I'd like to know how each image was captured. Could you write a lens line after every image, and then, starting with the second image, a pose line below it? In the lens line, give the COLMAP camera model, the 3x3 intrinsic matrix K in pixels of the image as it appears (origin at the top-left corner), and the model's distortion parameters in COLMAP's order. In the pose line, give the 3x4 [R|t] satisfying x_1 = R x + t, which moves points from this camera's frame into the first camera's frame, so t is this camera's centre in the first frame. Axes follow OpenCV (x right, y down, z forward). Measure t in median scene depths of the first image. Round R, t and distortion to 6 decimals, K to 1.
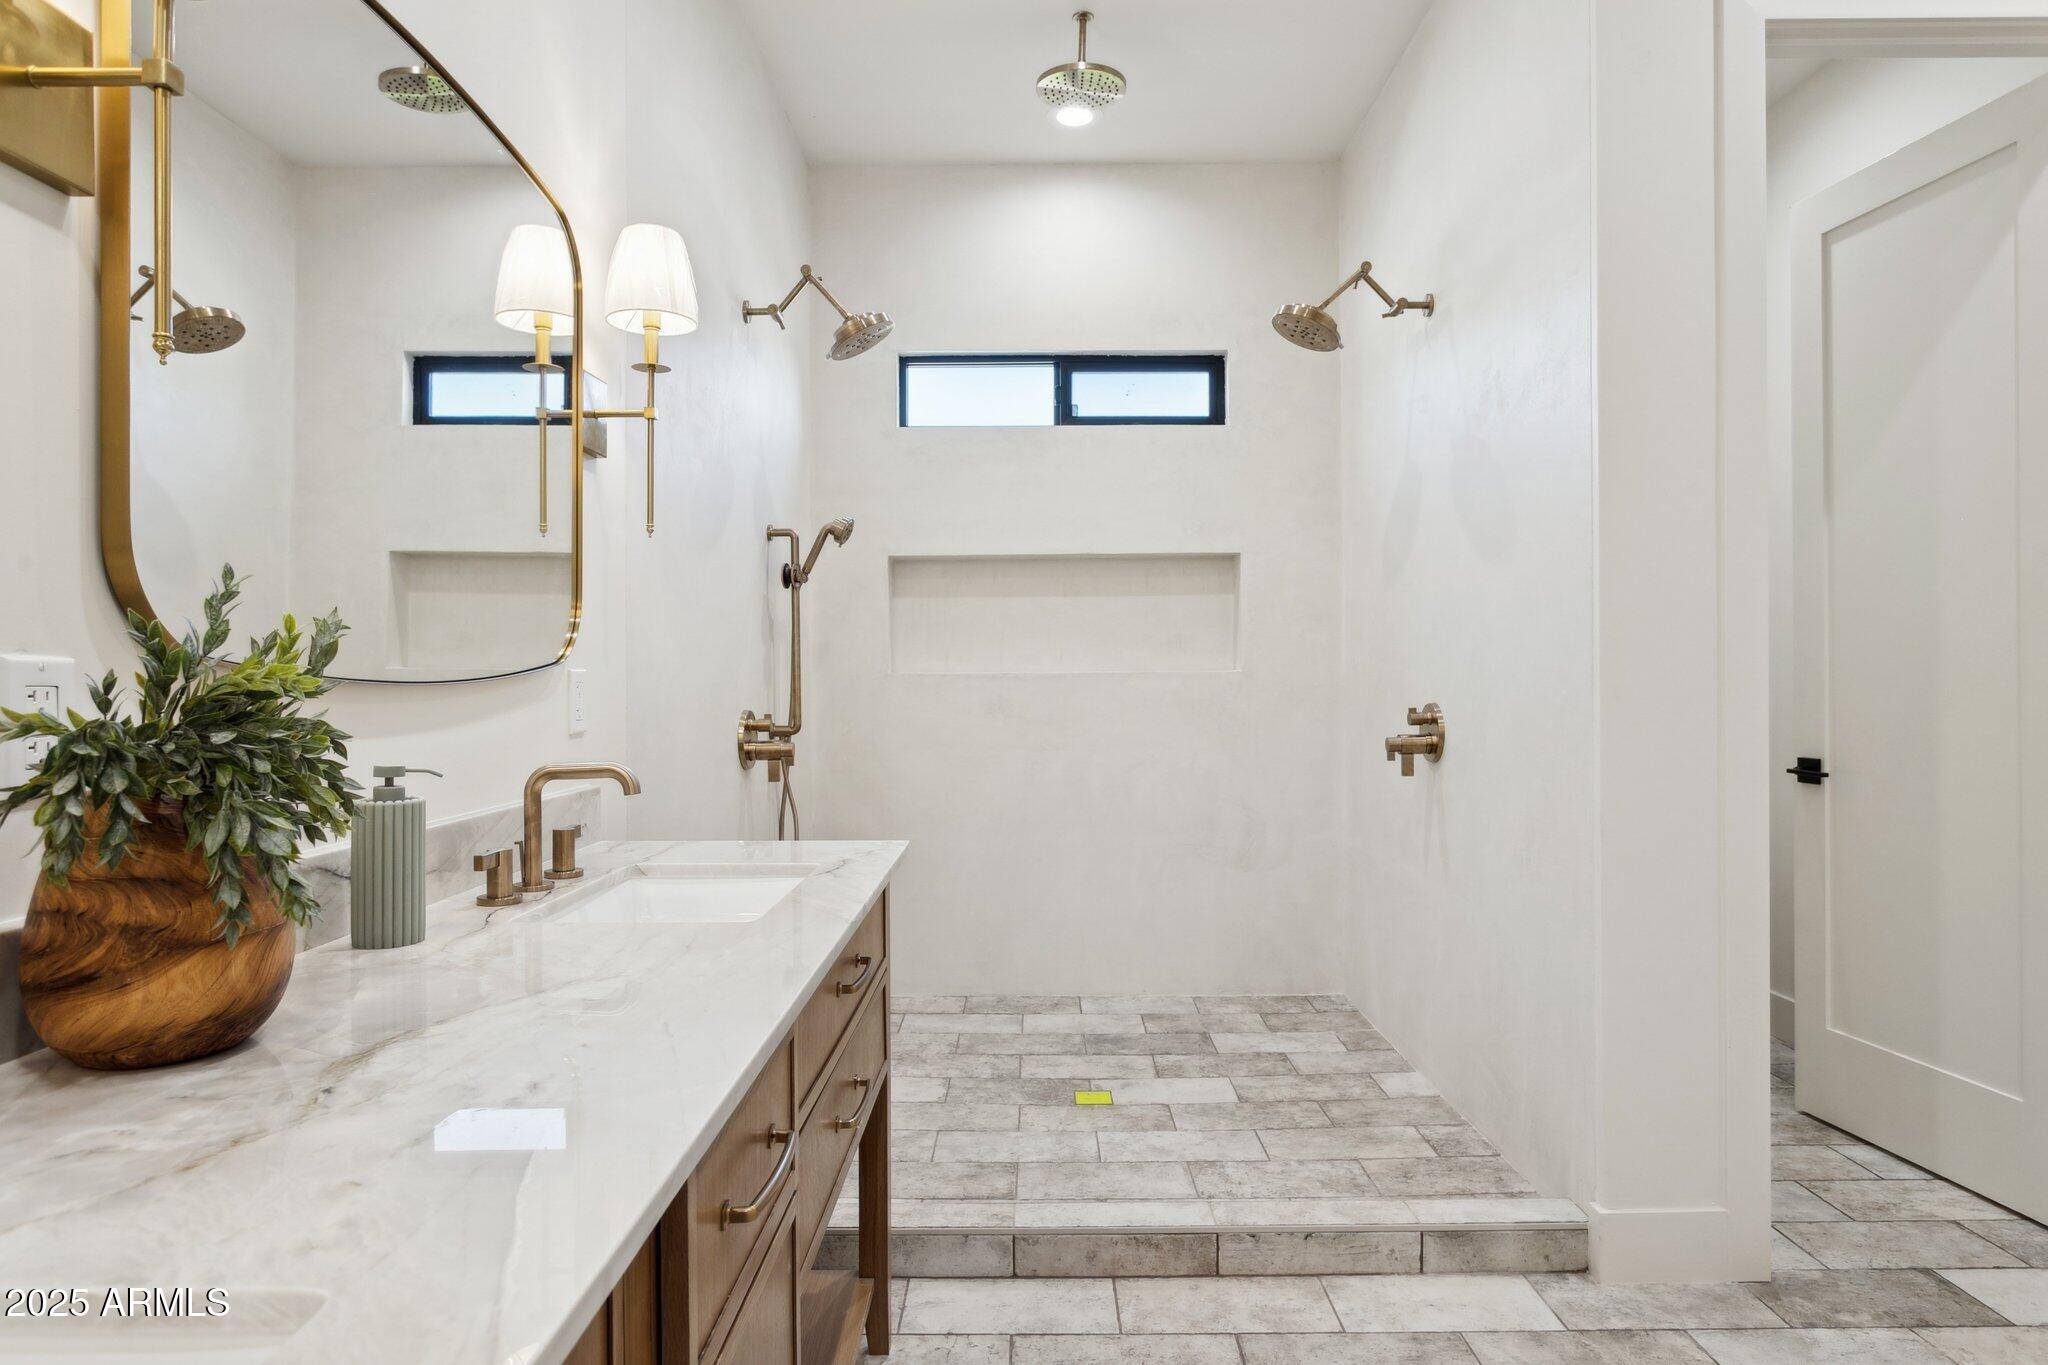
lens RADIAL K [[1189.0, 0, 1024.0], [0, 1189.0, 682.5], [0, 0, 1]] dist [0.006022, -0.001238]
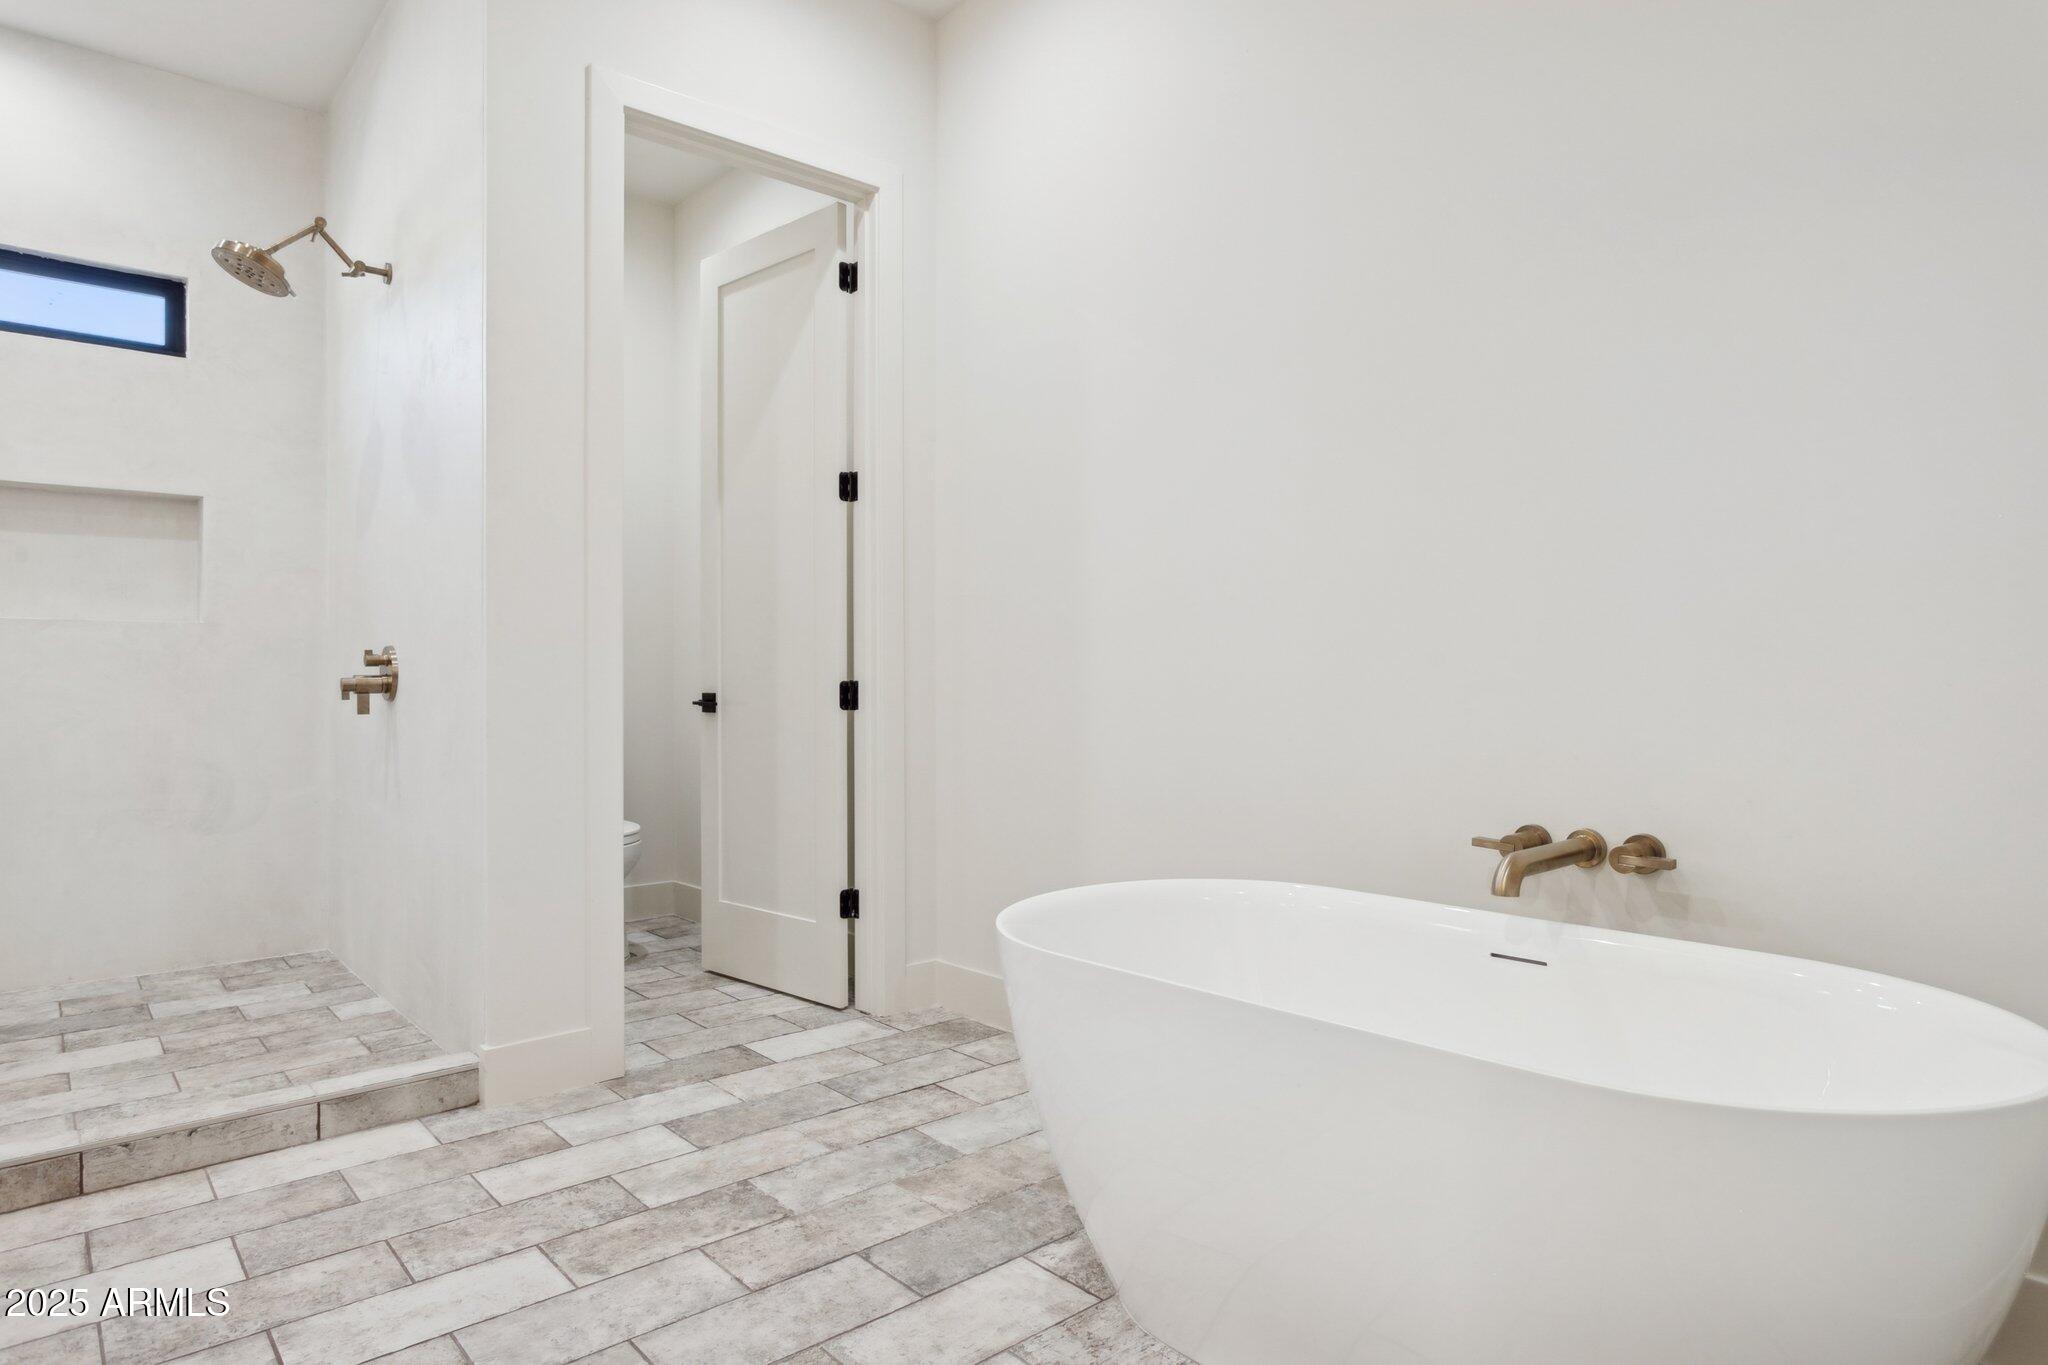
lens RADIAL K [[1189.0, 0, 1024.0], [0, 1189.0, 682.5], [0, 0, 1]] dist [0.006022, -0.001238]
pose [[0.754762, -0.000235, 0.655999, 0.076375], [-0.000167, 1.000000, 0.000550, 0.052869], [-0.655999, -0.000525, 0.754762, -0.194277]]
